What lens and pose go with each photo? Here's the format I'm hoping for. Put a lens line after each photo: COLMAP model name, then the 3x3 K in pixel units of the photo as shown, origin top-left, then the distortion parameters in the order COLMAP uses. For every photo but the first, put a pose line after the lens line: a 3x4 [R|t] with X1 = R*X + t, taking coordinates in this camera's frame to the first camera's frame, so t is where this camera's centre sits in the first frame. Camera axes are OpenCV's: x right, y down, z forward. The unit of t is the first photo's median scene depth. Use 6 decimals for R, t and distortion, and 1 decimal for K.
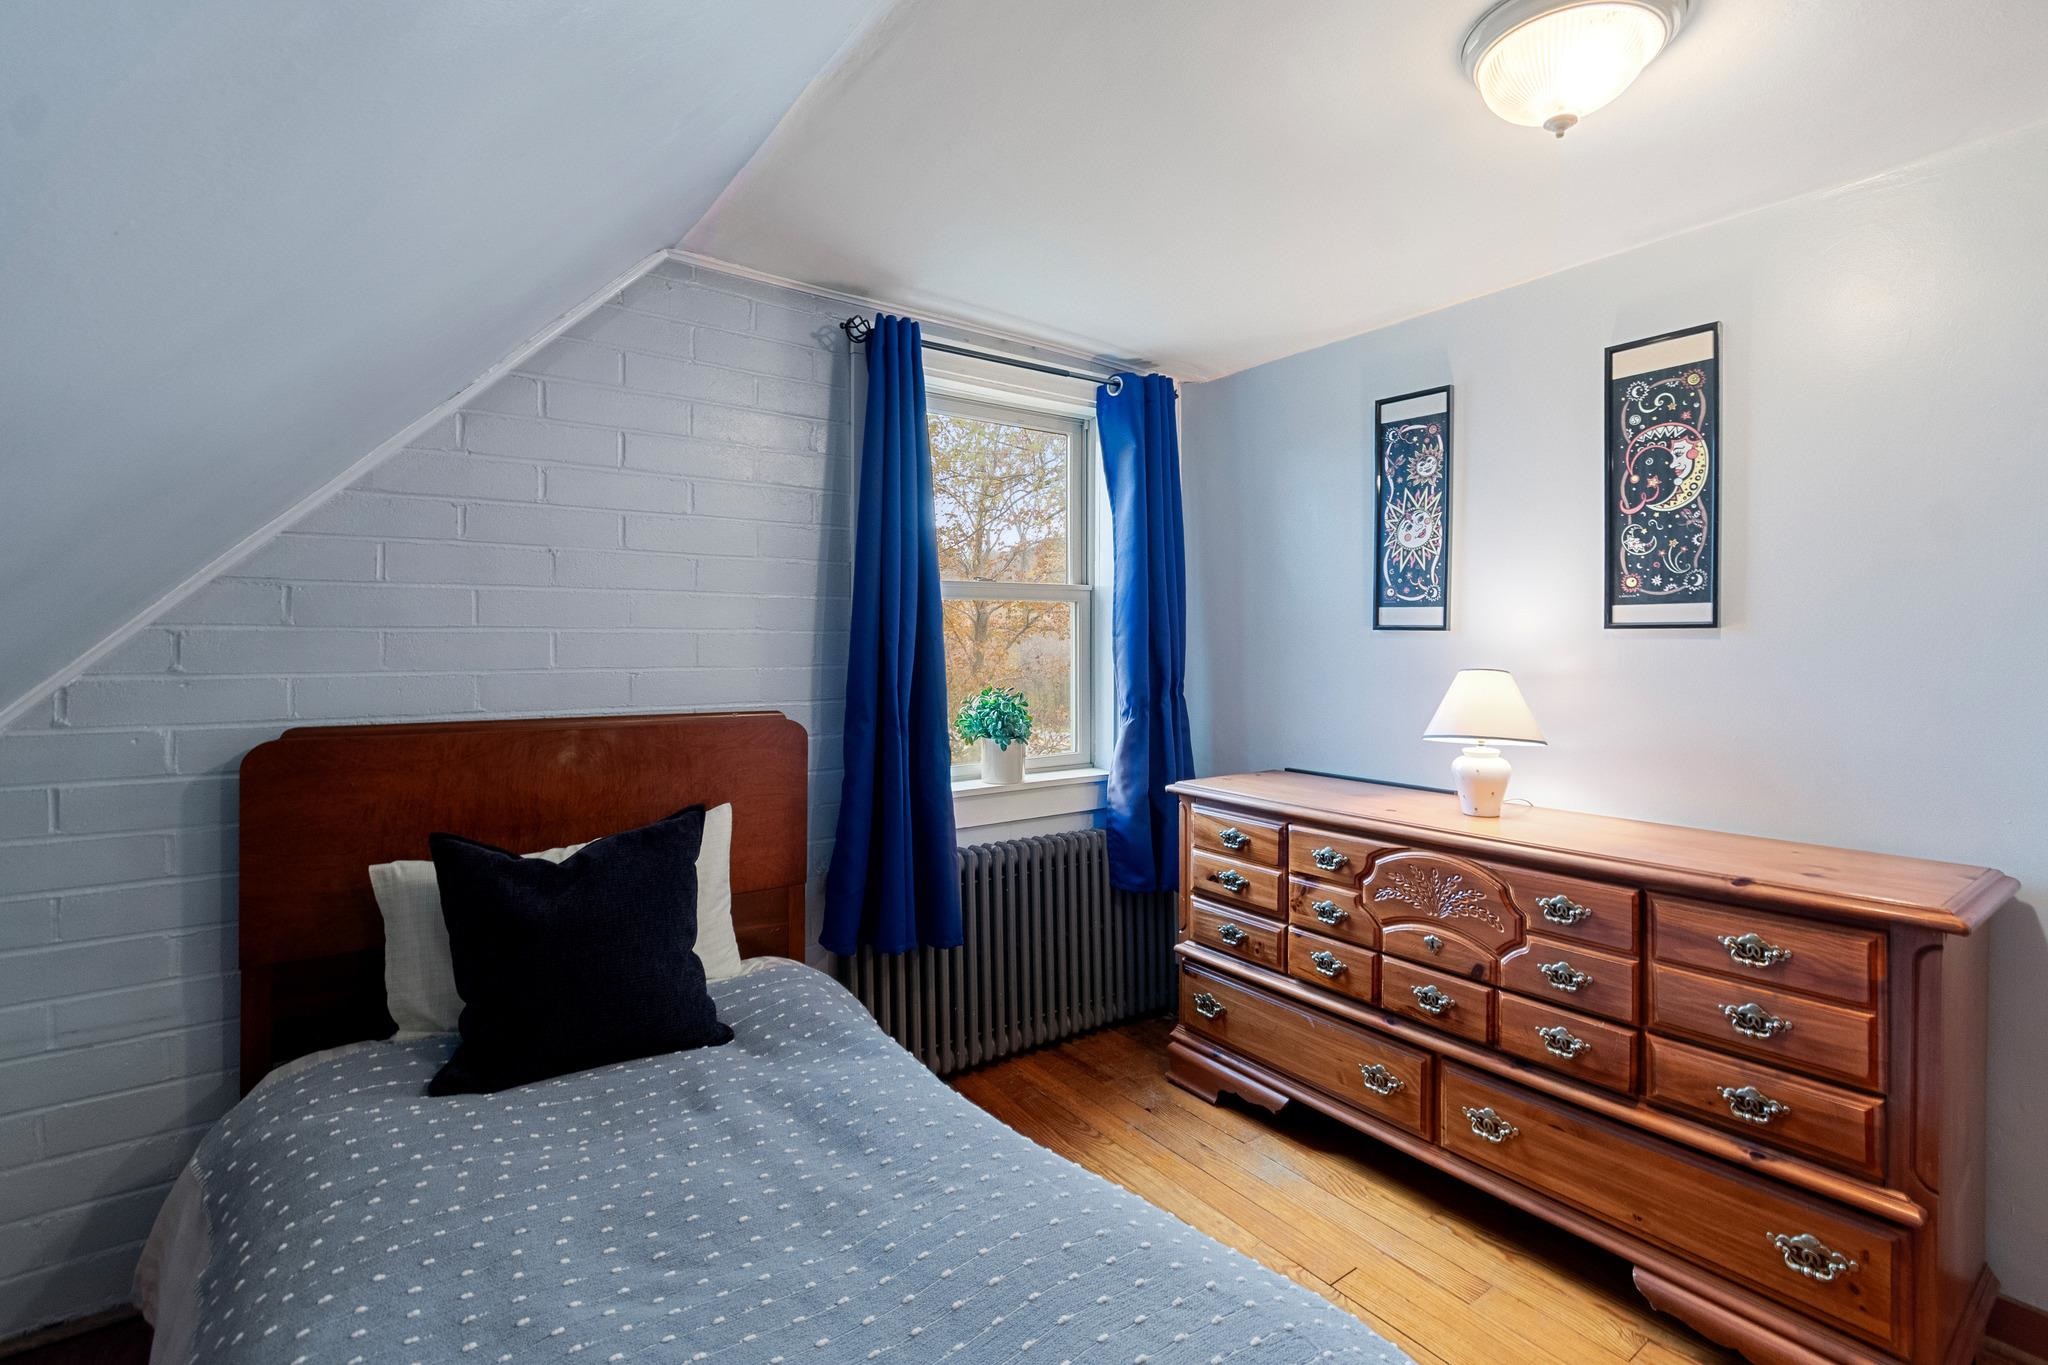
lens RADIAL K [[918.5, 0, 1035.4], [0, 918.5, 667.3], [0, 0, 1]] dist [0.000436, -0.000904]
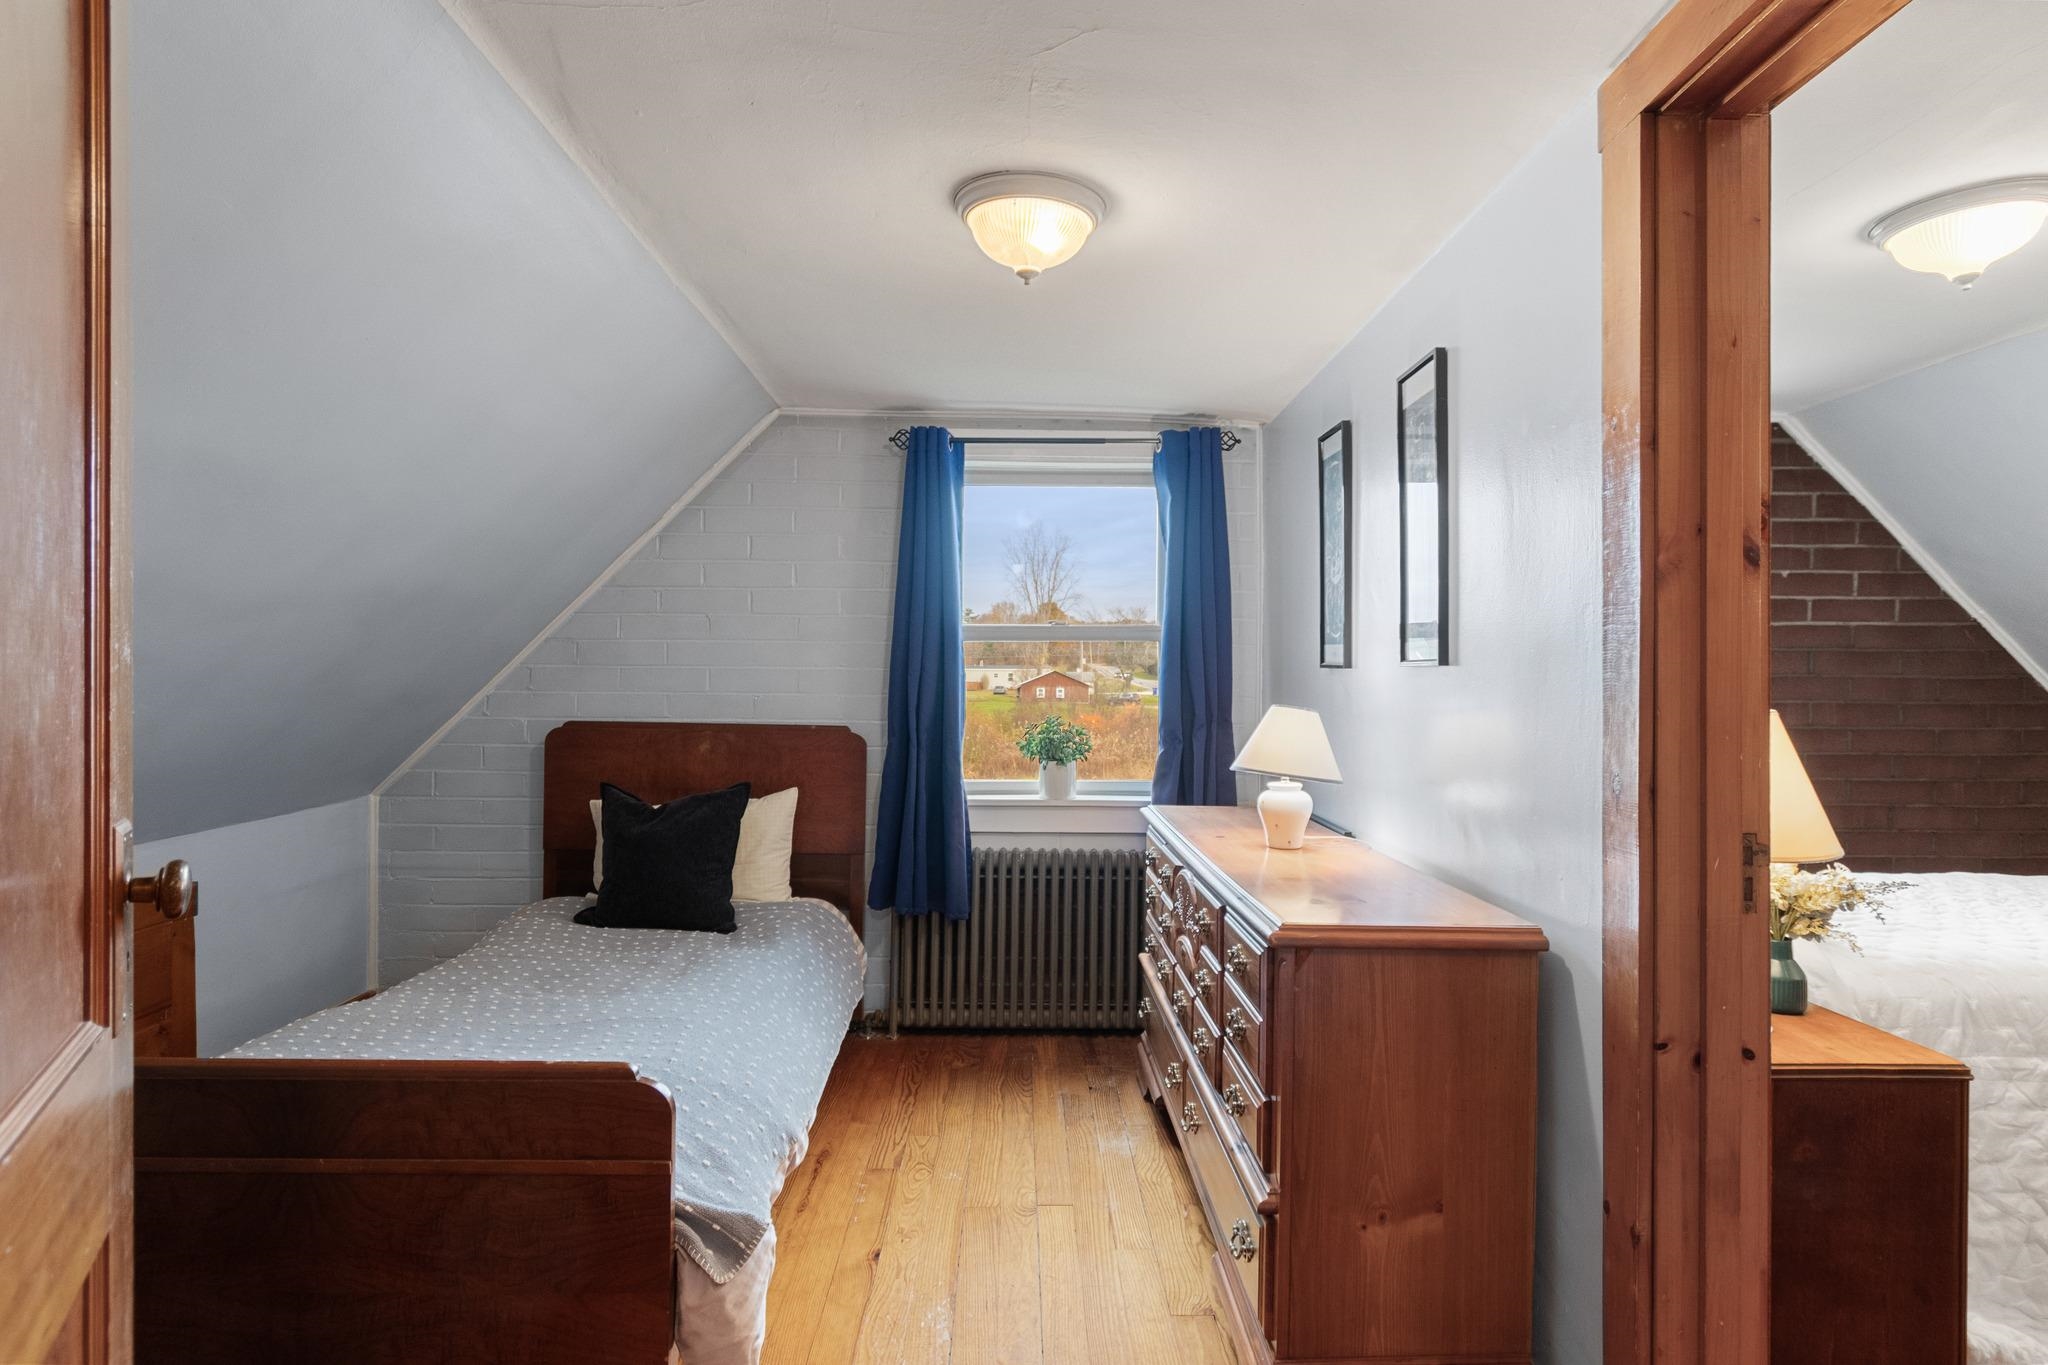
lens RADIAL K [[1021.0, 0, 1025.0], [0, 1021.0, 704.8], [0, 0, 1]] dist [-0.000607, 0.000025]
pose [[0.813445, 0.021906, -0.581229, 0.874270], [-0.025568, 0.999671, 0.001893, 0.006065], [0.581080, 0.013321, 0.813738, -0.094595]]
